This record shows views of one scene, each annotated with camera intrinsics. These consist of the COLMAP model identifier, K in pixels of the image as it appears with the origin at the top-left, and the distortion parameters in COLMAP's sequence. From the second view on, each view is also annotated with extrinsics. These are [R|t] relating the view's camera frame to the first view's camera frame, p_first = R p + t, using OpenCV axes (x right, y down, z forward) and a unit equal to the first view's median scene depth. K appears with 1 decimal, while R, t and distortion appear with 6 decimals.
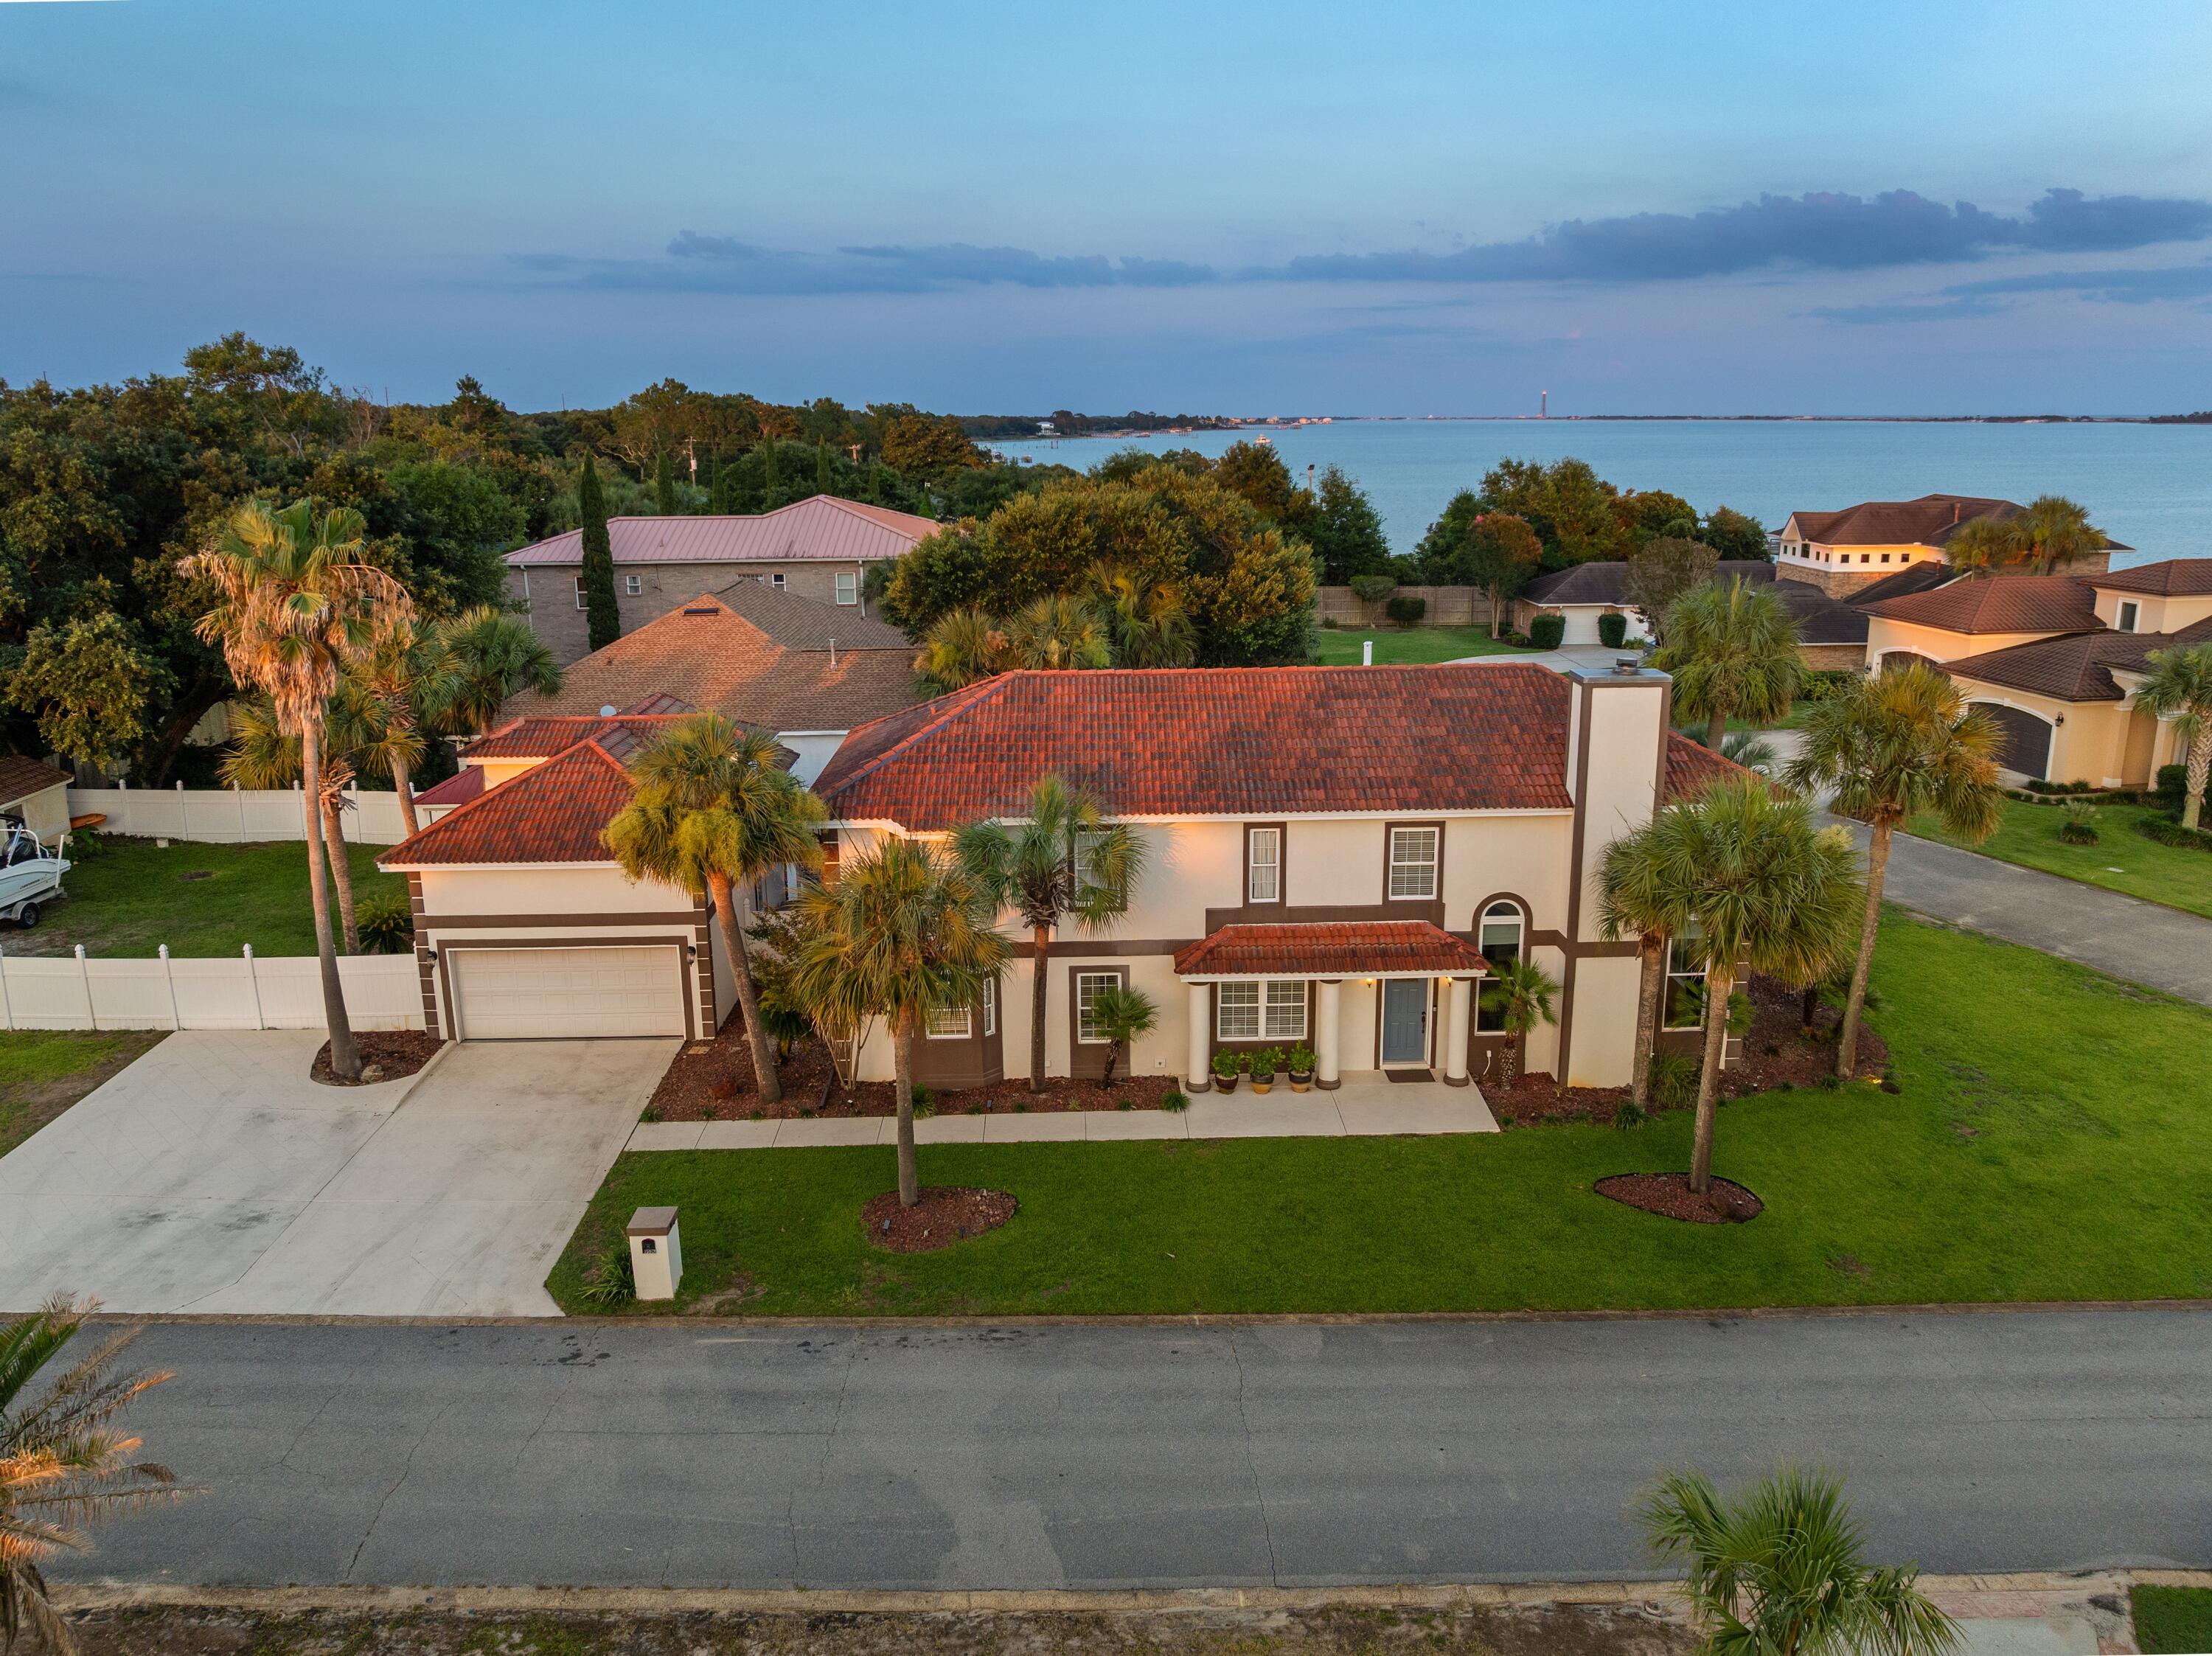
lens RADIAL K [[1571.4, 0, 1106.0], [0, 1571.4, 828.0], [0, 0, 1]] dist [-0.039506, -0.000800]
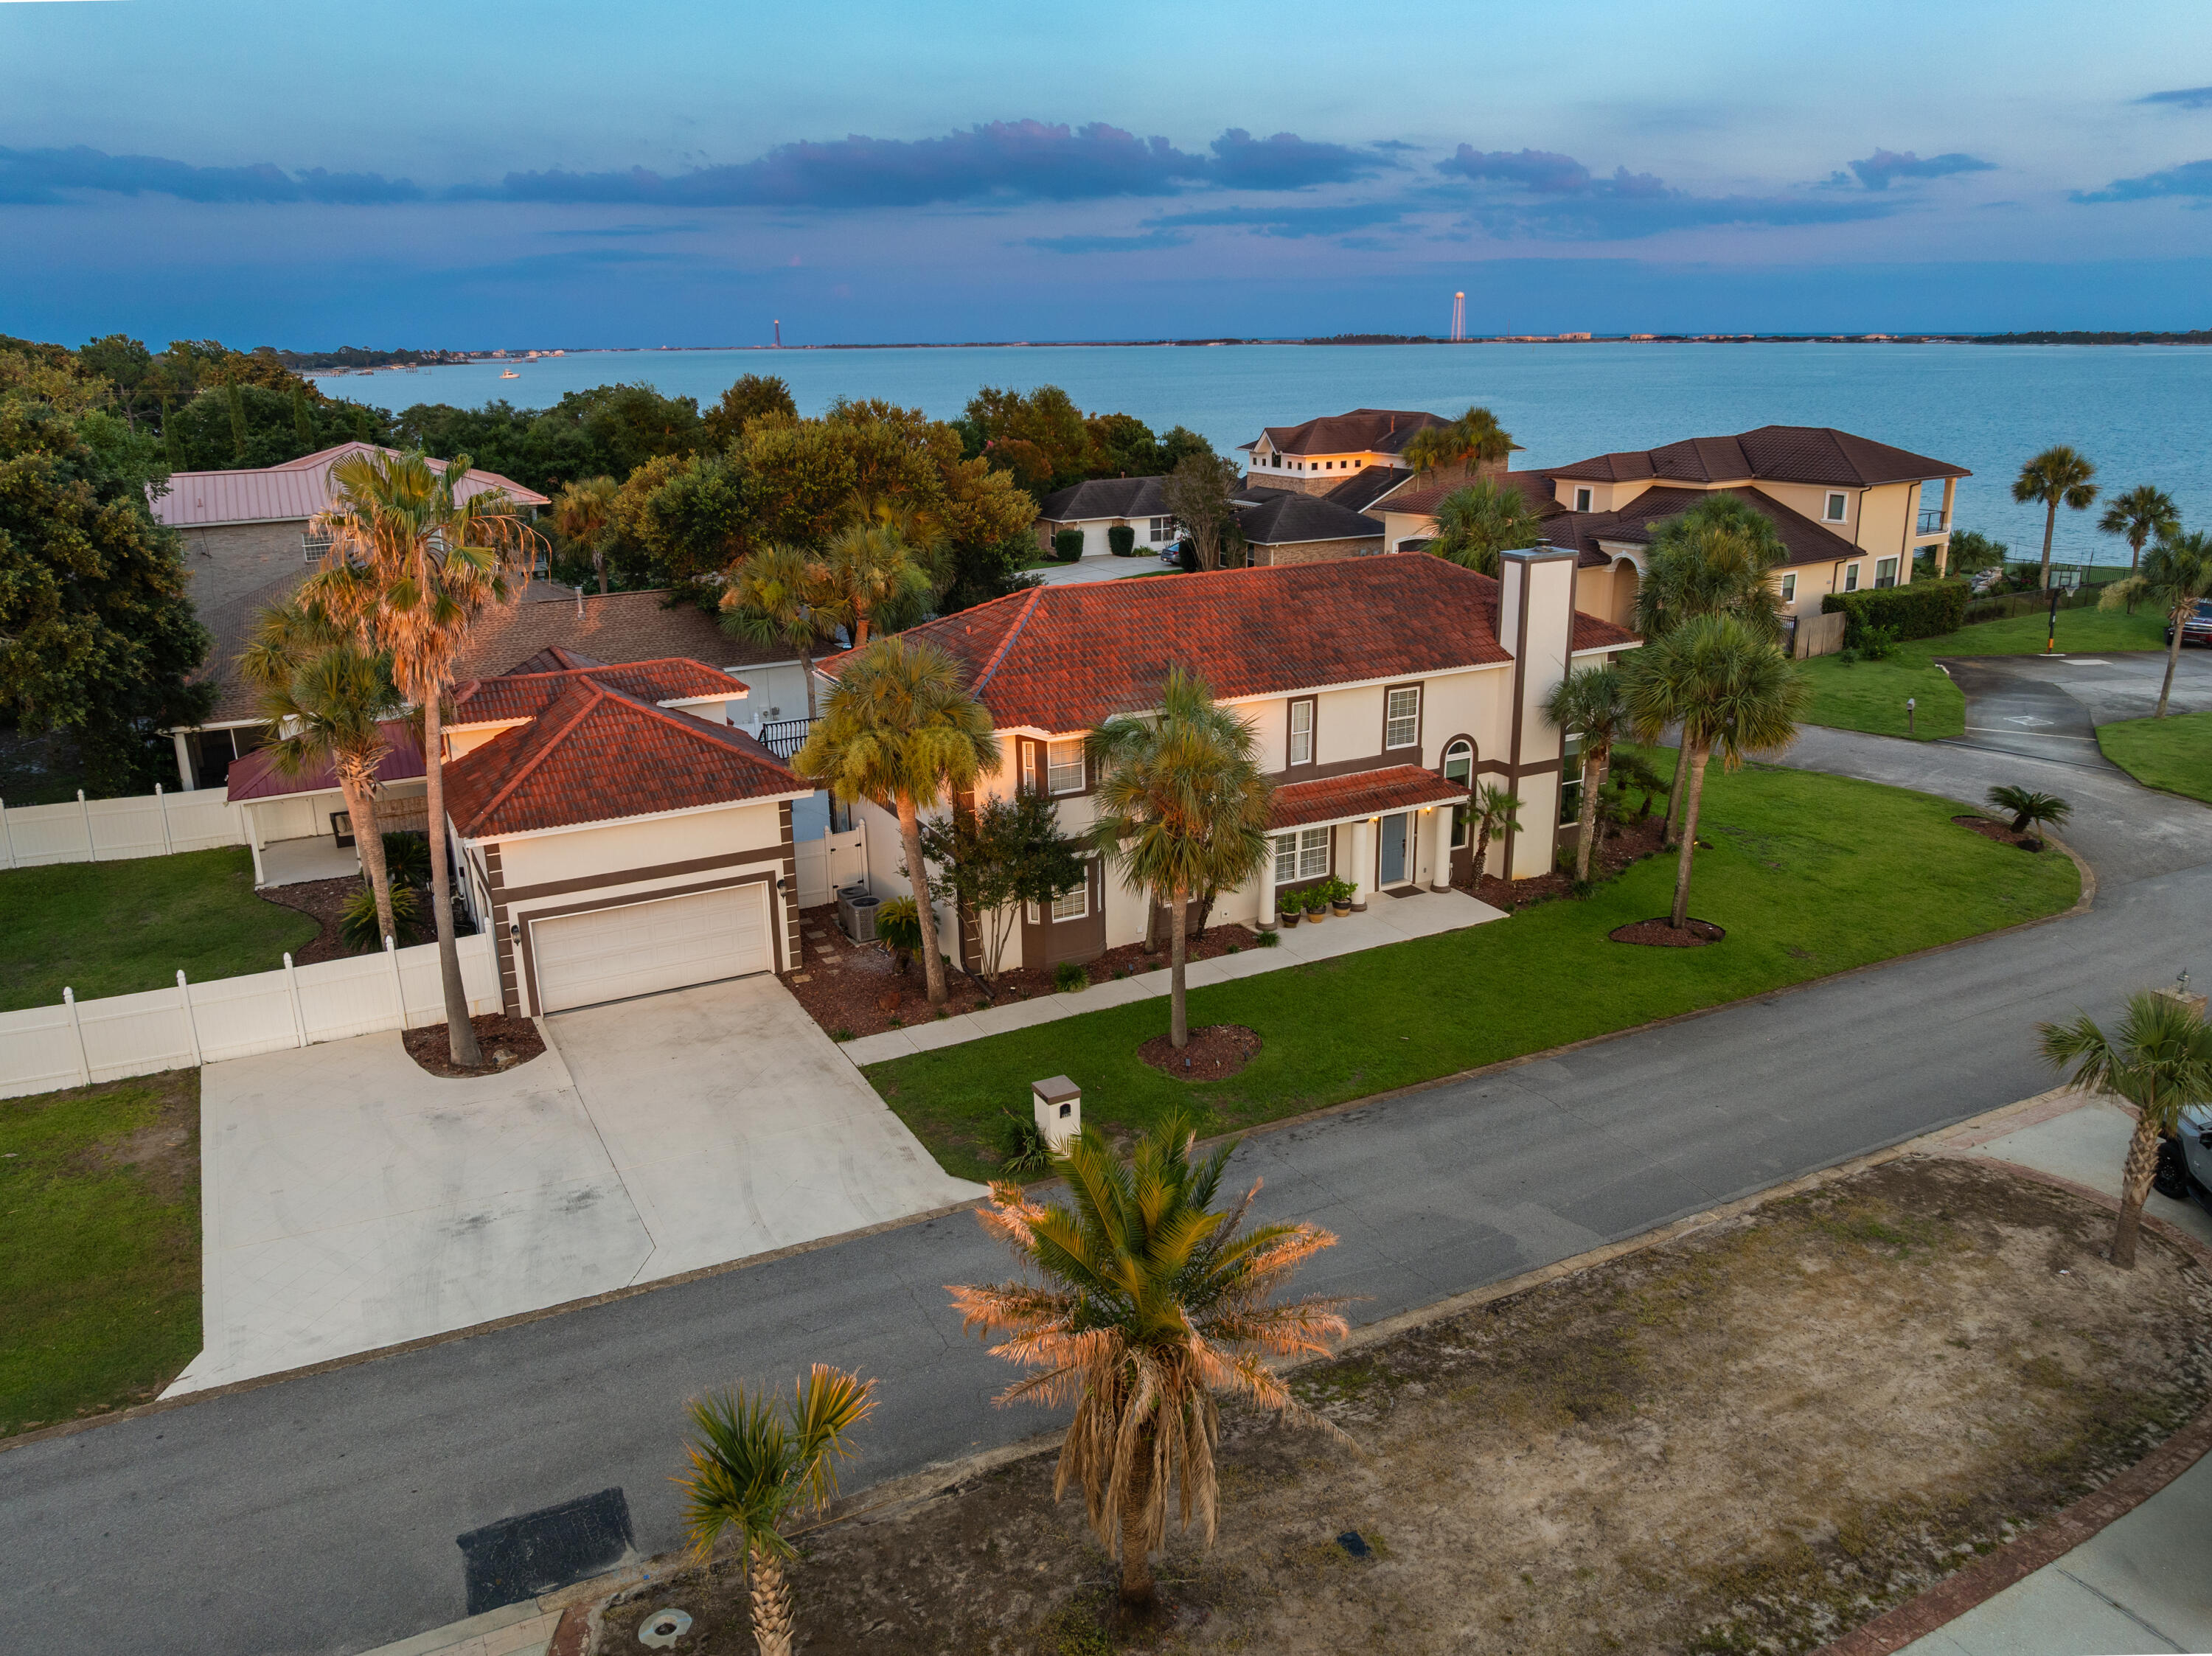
lens RADIAL K [[1574.6, 0, 1106.0], [0, 1574.6, 828.0], [0, 0, 1]] dist [-0.024527, 0.000879]
pose [[0.894905, -0.133908, 0.425692, -0.542948], [0.116450, 0.990940, 0.066908, -0.001515], [-0.430795, -0.010304, 0.902391, -0.012719]]
